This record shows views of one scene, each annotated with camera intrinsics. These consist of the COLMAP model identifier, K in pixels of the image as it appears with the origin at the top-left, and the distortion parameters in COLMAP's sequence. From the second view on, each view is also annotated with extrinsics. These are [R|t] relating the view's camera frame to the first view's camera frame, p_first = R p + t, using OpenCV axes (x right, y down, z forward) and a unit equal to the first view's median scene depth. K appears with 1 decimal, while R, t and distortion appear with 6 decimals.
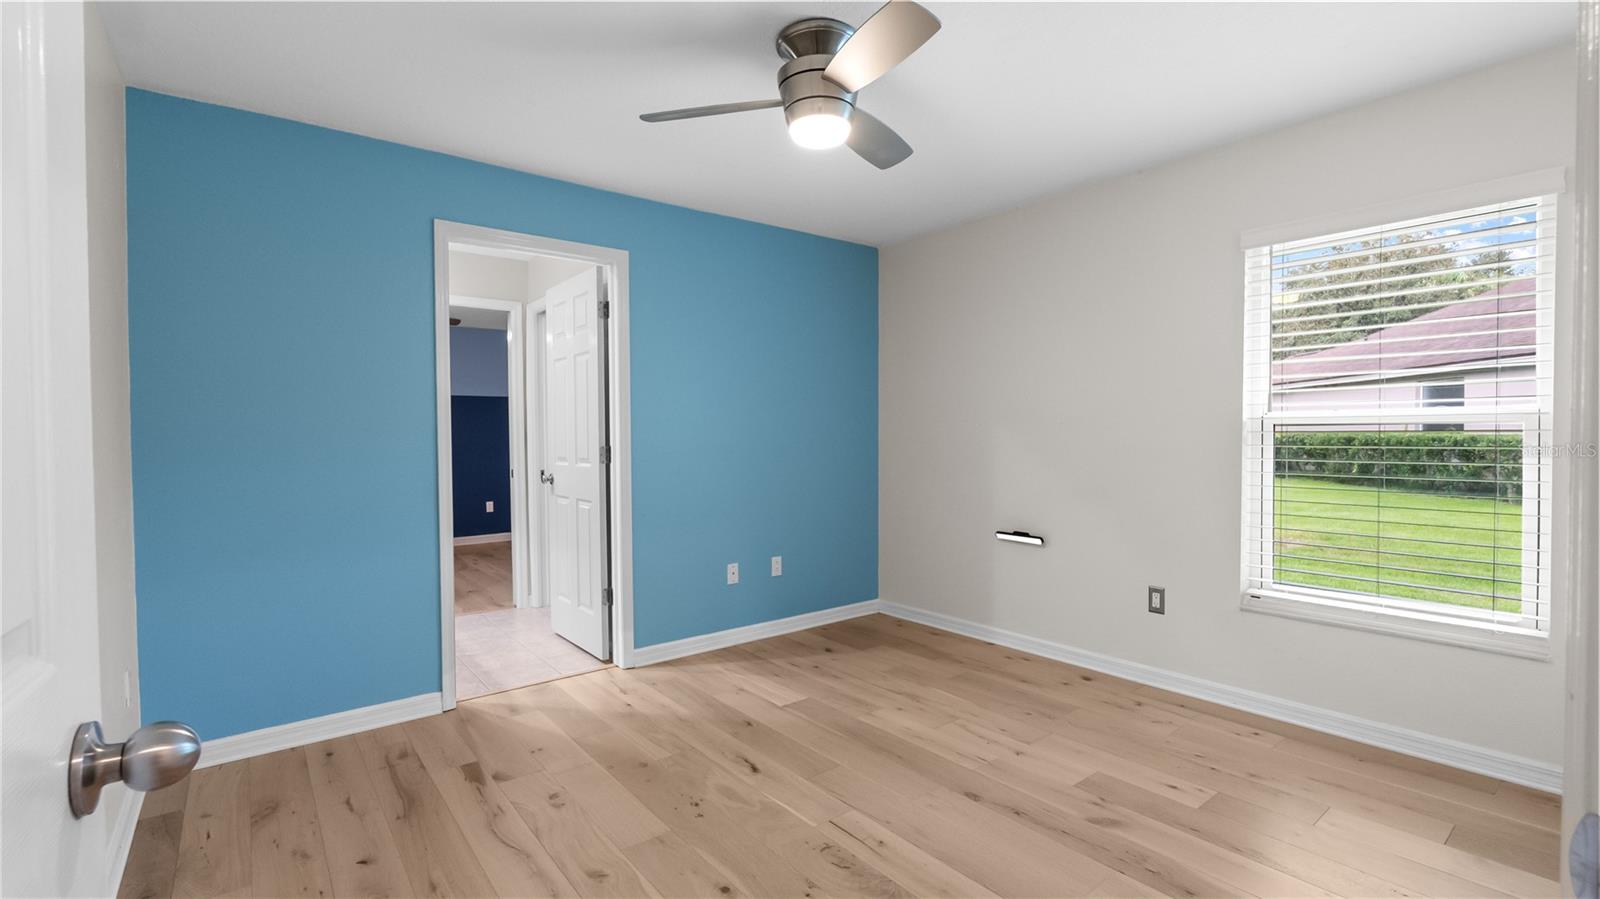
lens RADIAL K [[700.1, 0, 792.9], [0, 700.1, 450.1], [0, 0, 1]] dist [-0.006832, -0.000205]
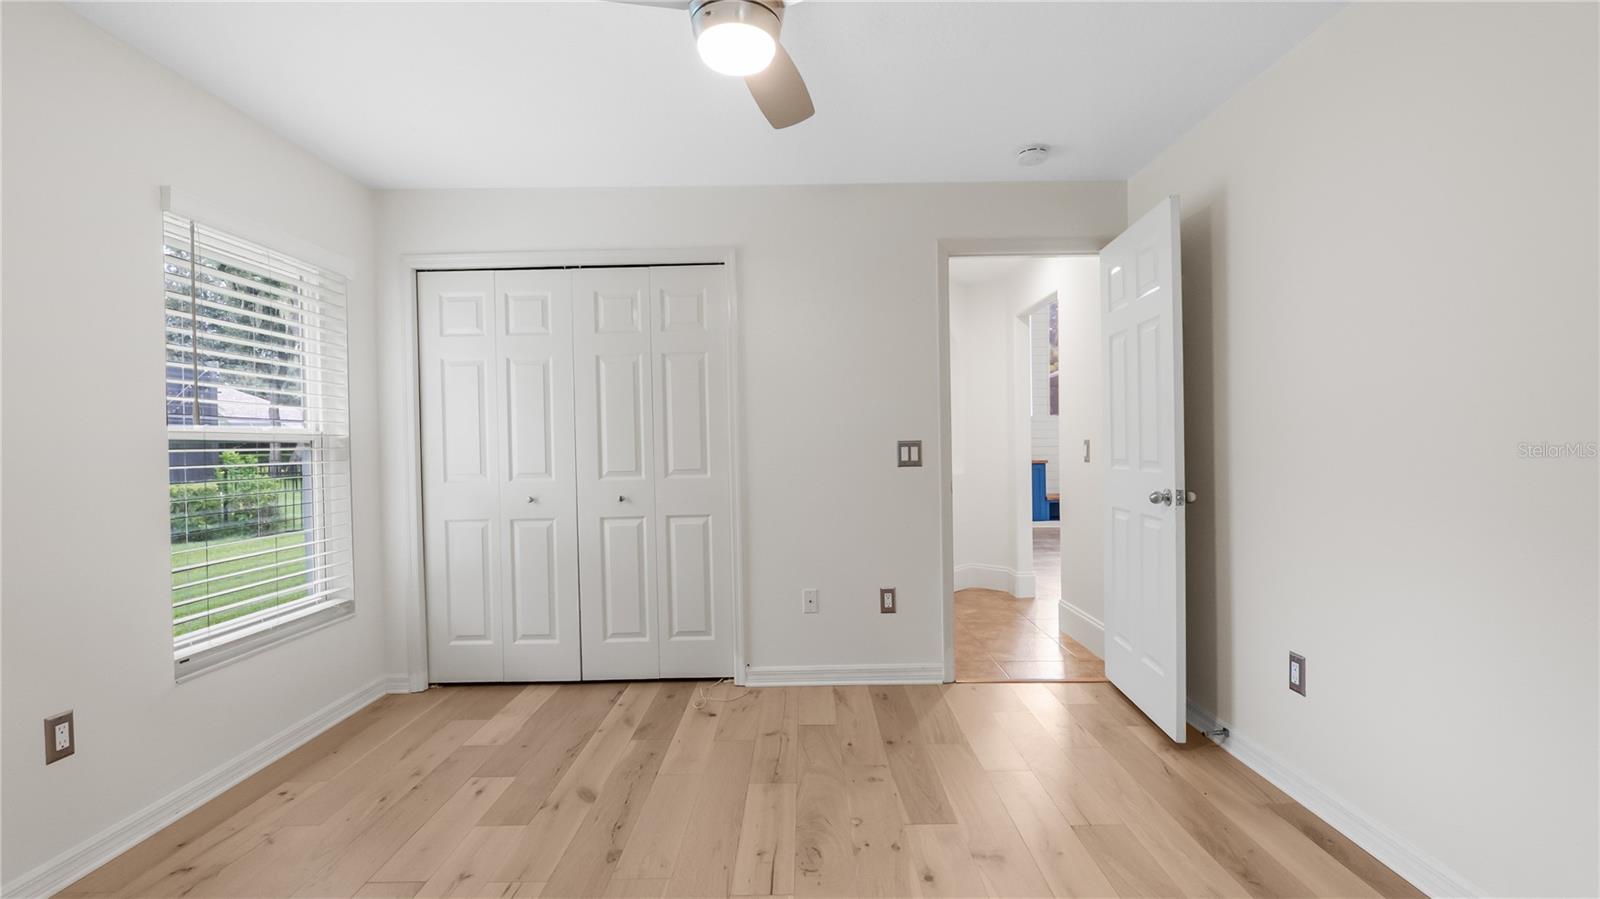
lens RADIAL K [[700.1, 0, 792.9], [0, 700.1, 450.1], [0, 0, 1]] dist [-0.006832, -0.000205]
pose [[-0.773036, 0.014538, 0.634195, -0.359502], [0.038100, 0.998997, 0.023541, -0.020835], [-0.633217, 0.042361, -0.772815, 1.127078]]
